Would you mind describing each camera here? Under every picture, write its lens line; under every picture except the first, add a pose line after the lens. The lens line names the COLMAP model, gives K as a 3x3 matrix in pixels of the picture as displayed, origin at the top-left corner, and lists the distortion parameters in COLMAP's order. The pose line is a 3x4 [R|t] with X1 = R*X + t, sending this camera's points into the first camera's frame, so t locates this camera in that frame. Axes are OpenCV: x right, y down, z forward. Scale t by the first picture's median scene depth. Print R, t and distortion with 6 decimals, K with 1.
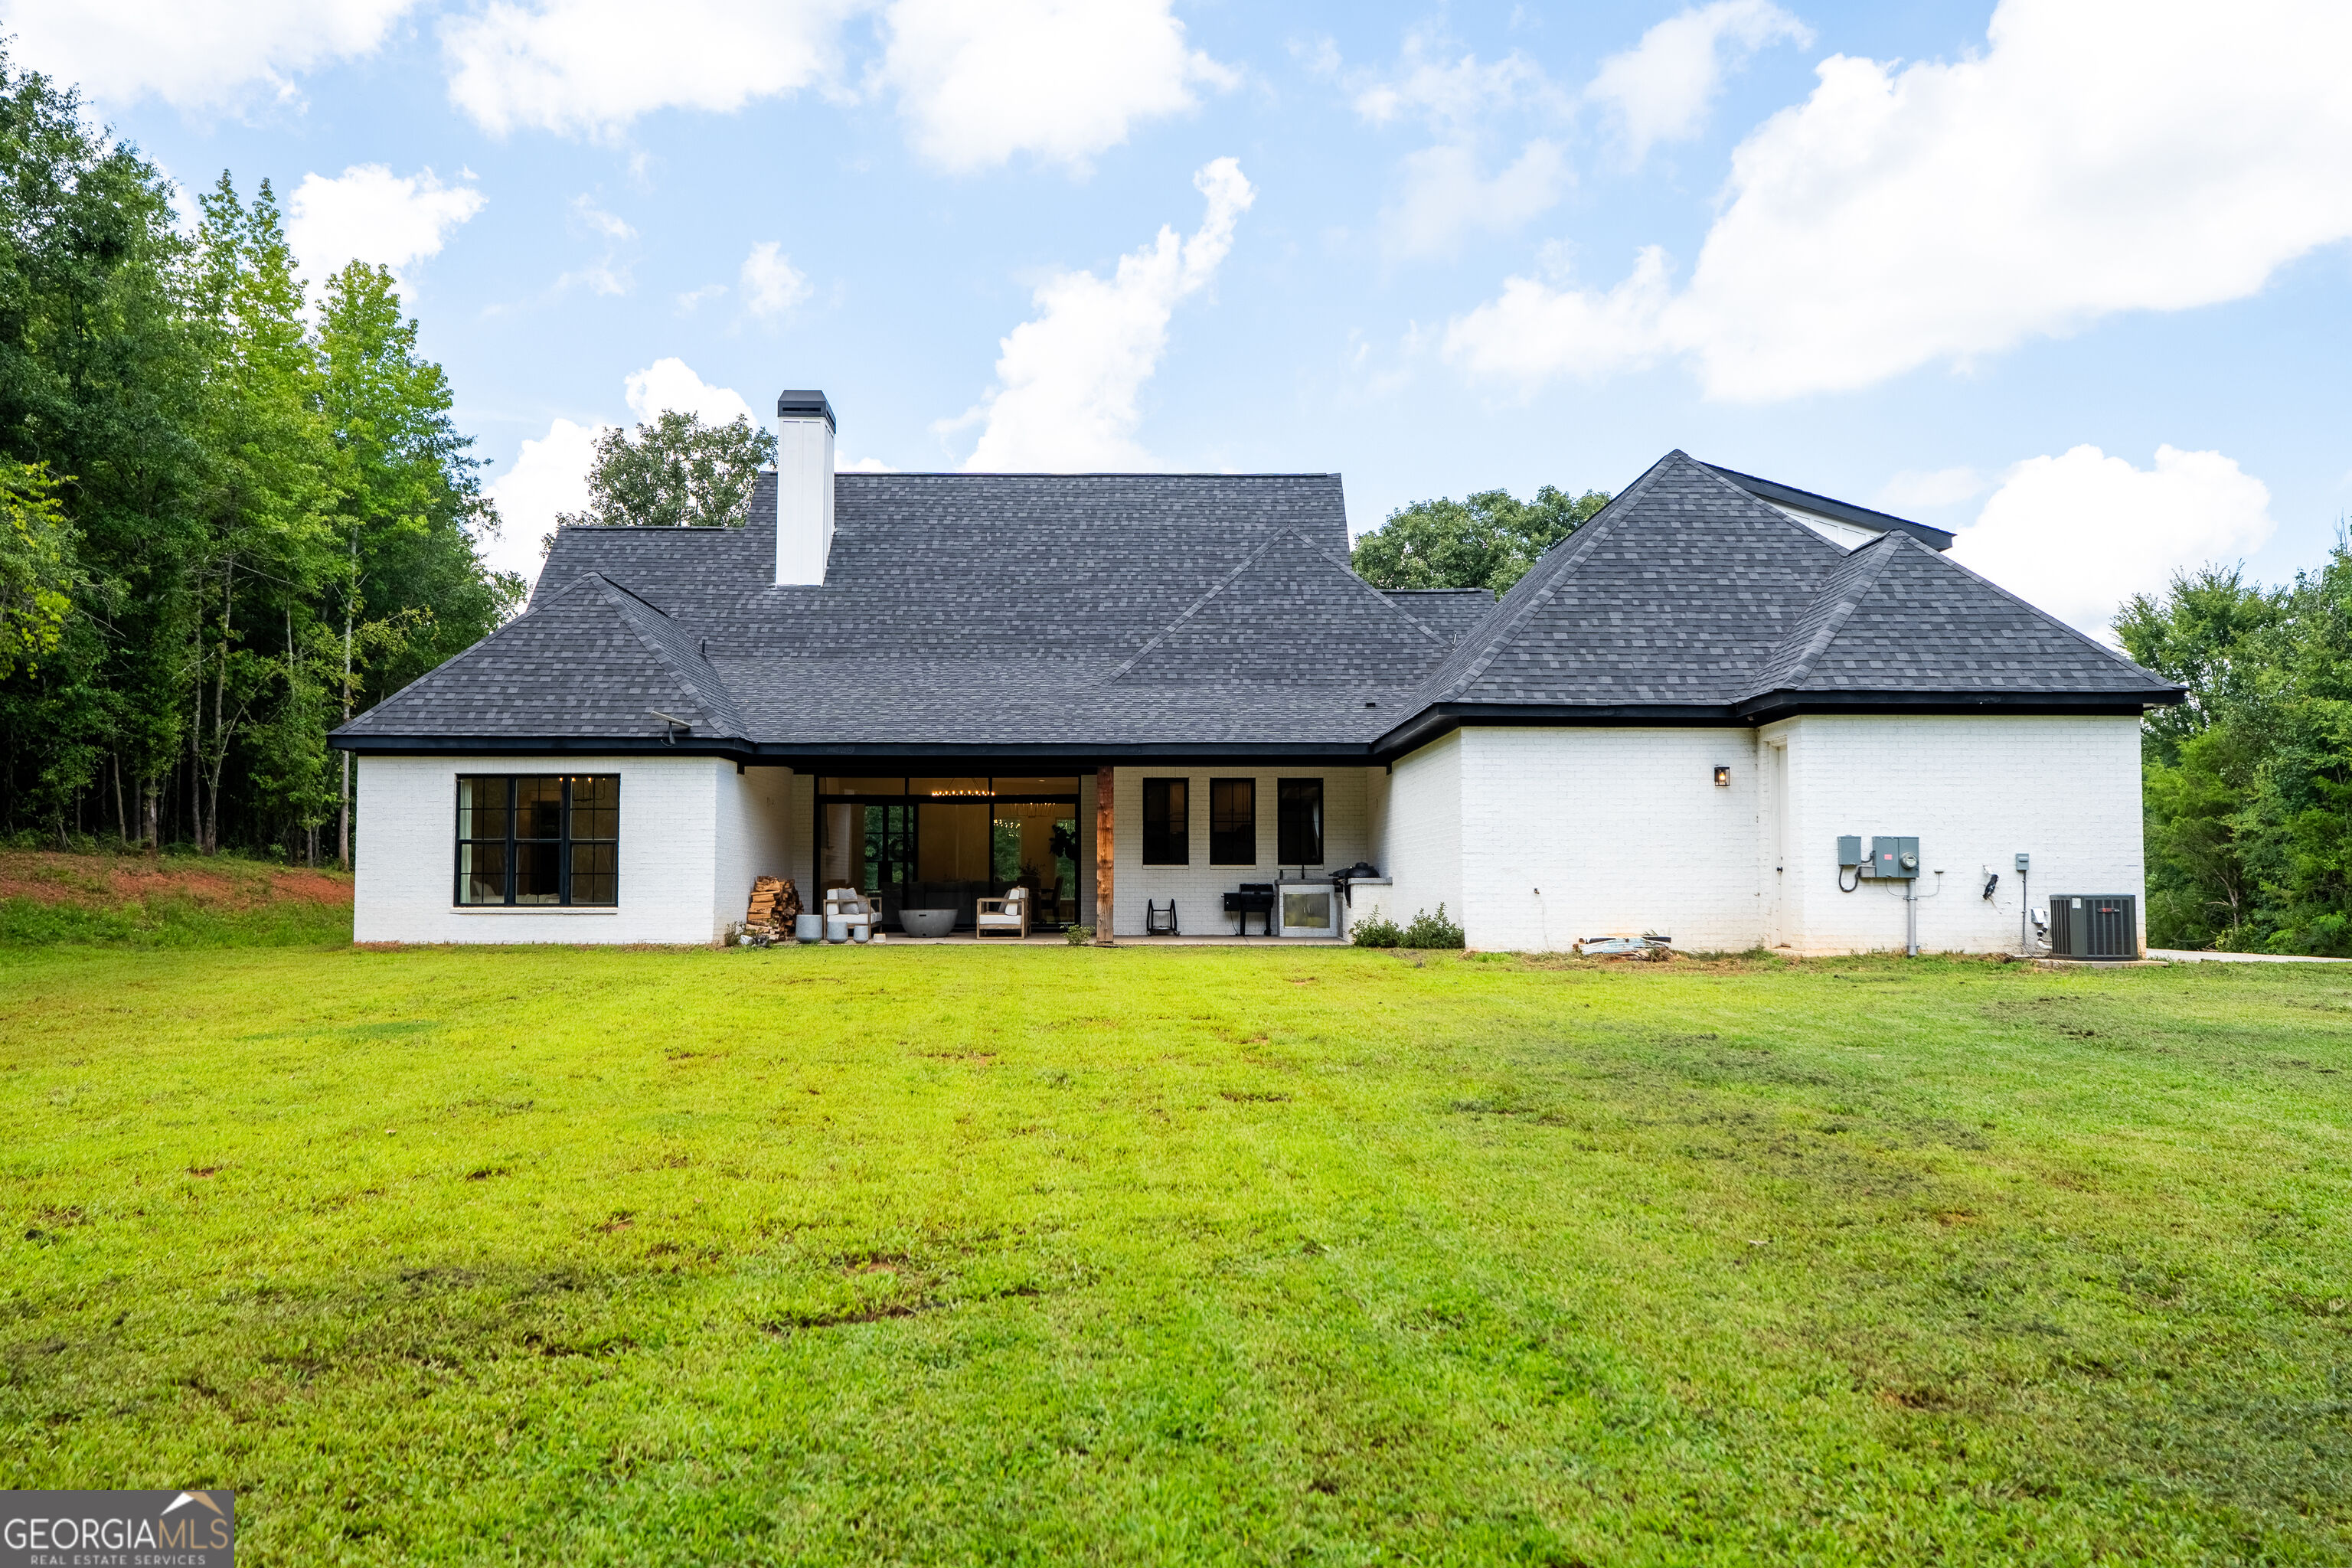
lens RADIAL K [[1891.6, 0, 1175.2], [0, 1891.6, 803.5], [0, 0, 1]] dist [-0.002940, 0.002044]
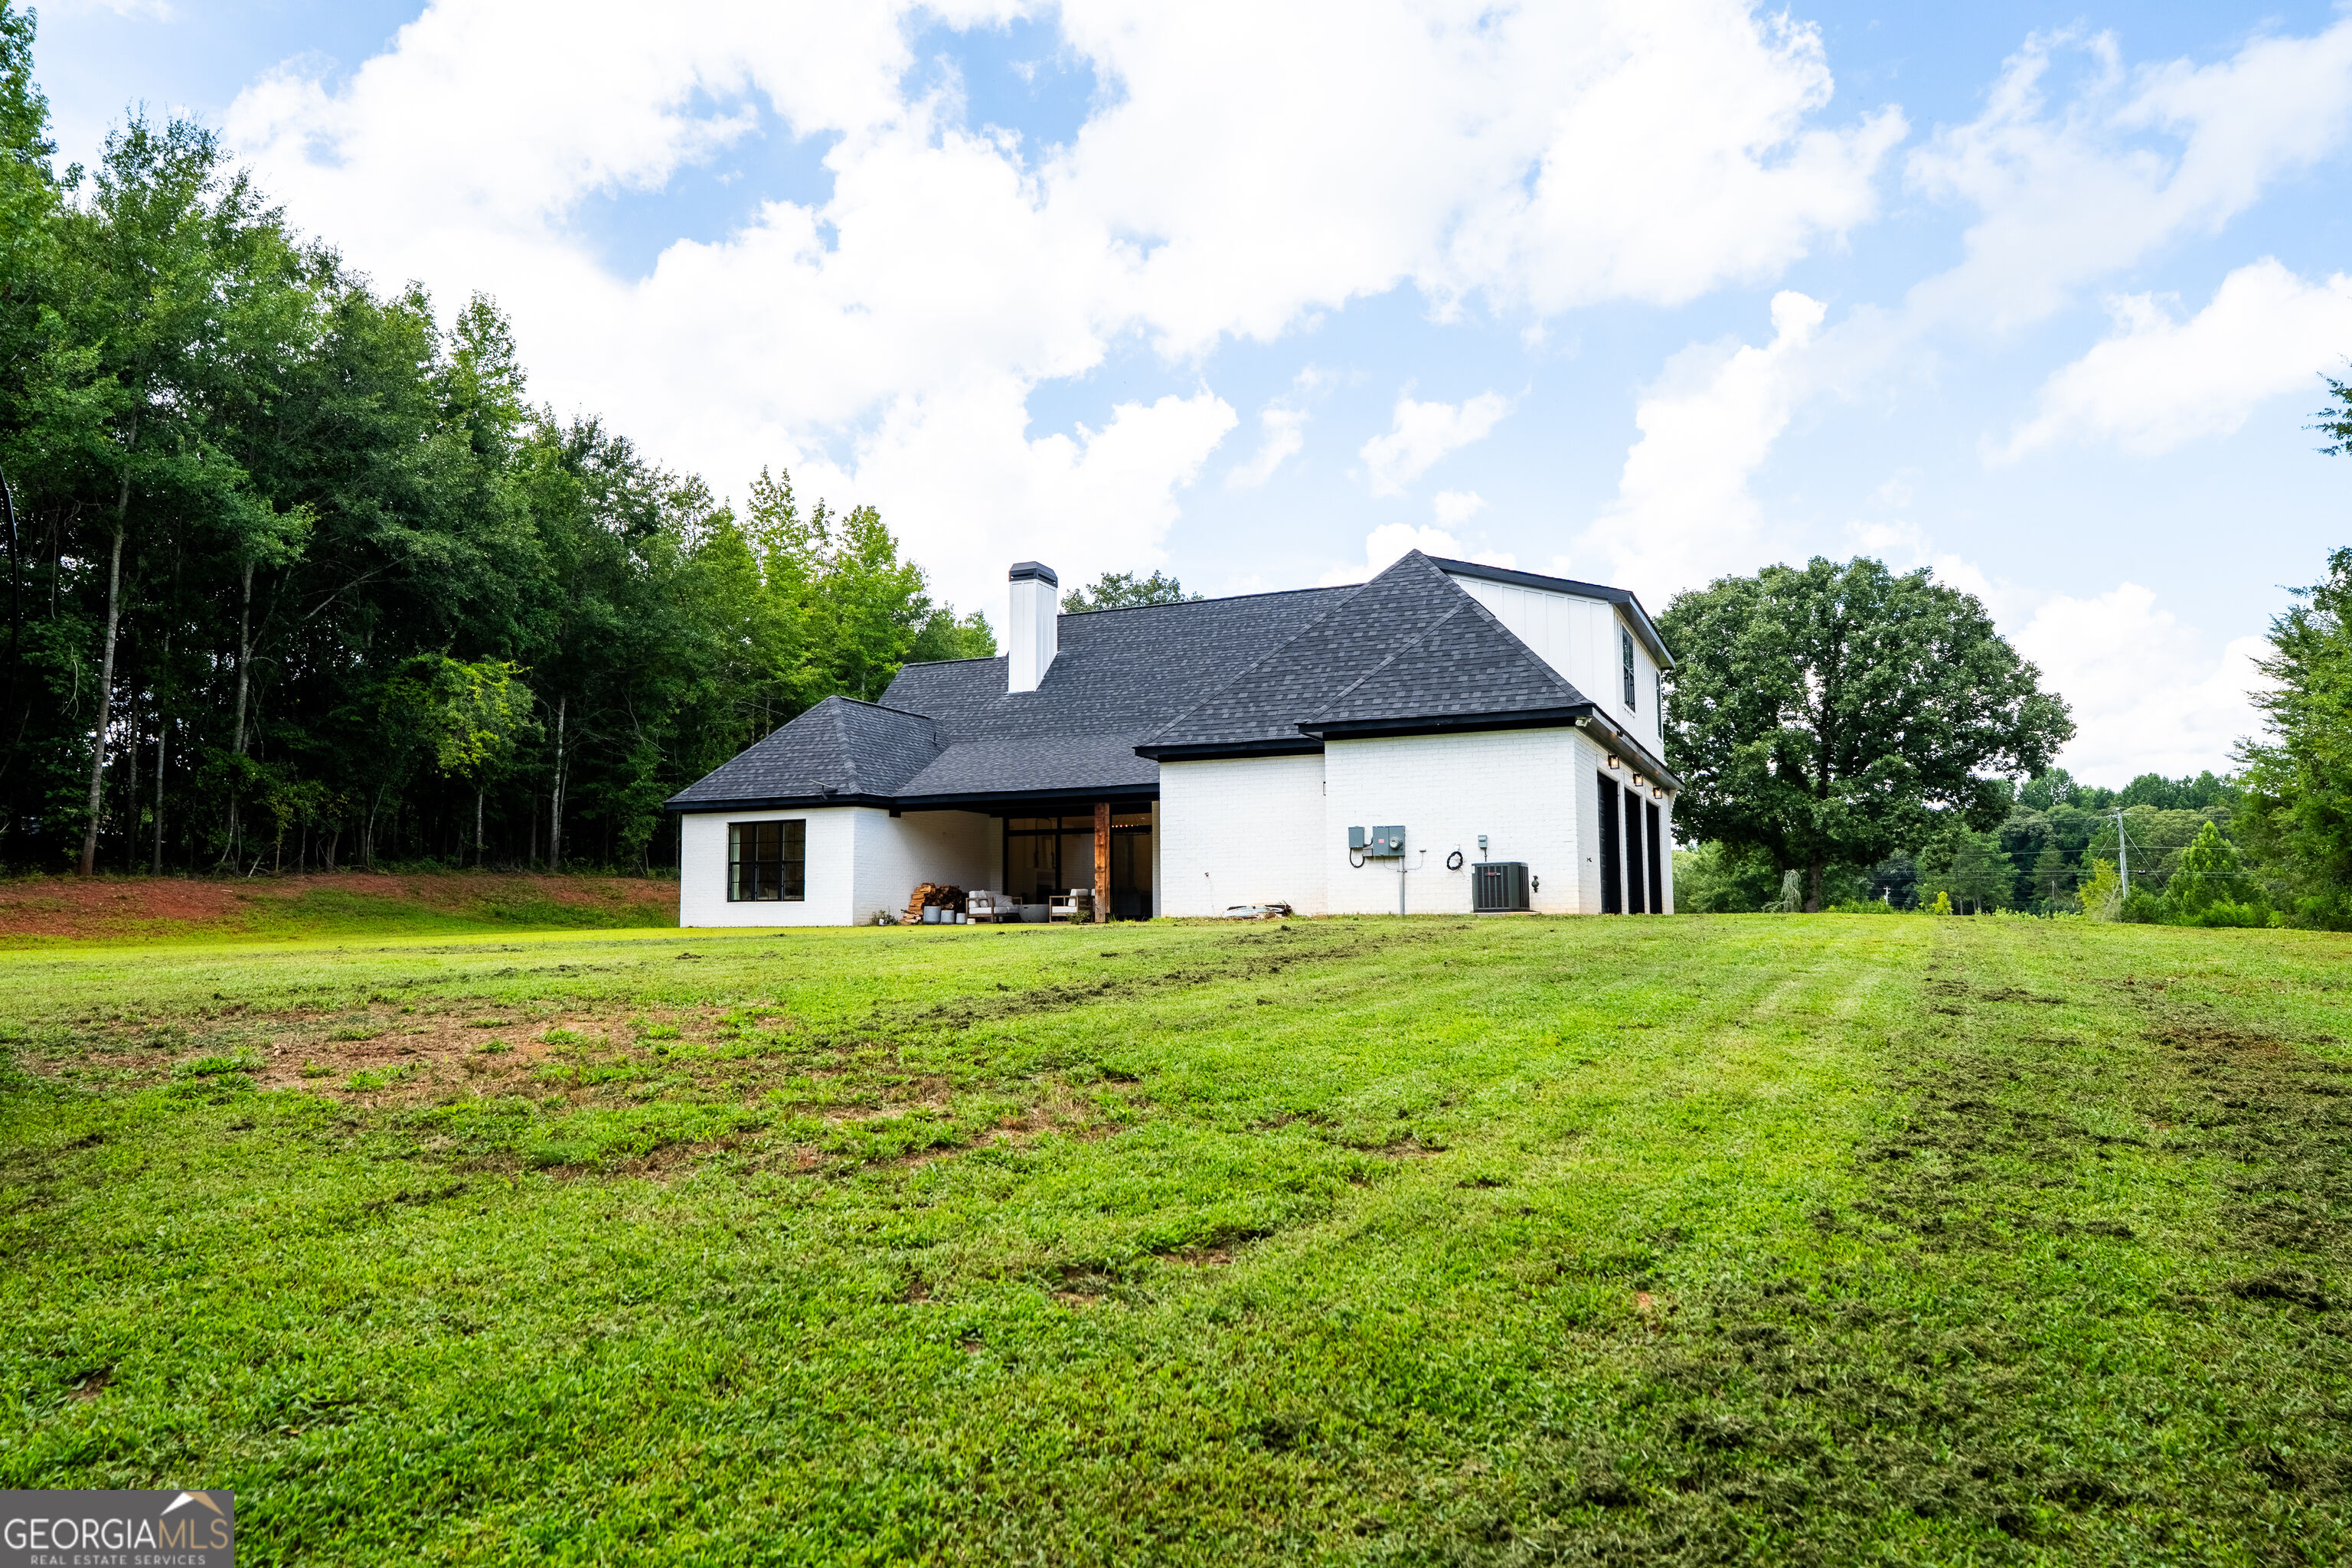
lens RADIAL K [[1572.0, 0, 1175.8], [0, 1572.0, 771.2], [0, 0, 1]] dist [0.038605, 0.000806]
pose [[0.886040, -0.051828, -0.460703, 0.617299], [0.025825, 0.997706, -0.062571, 0.036345], [0.462889, 0.043543, 0.885346, -0.056402]]
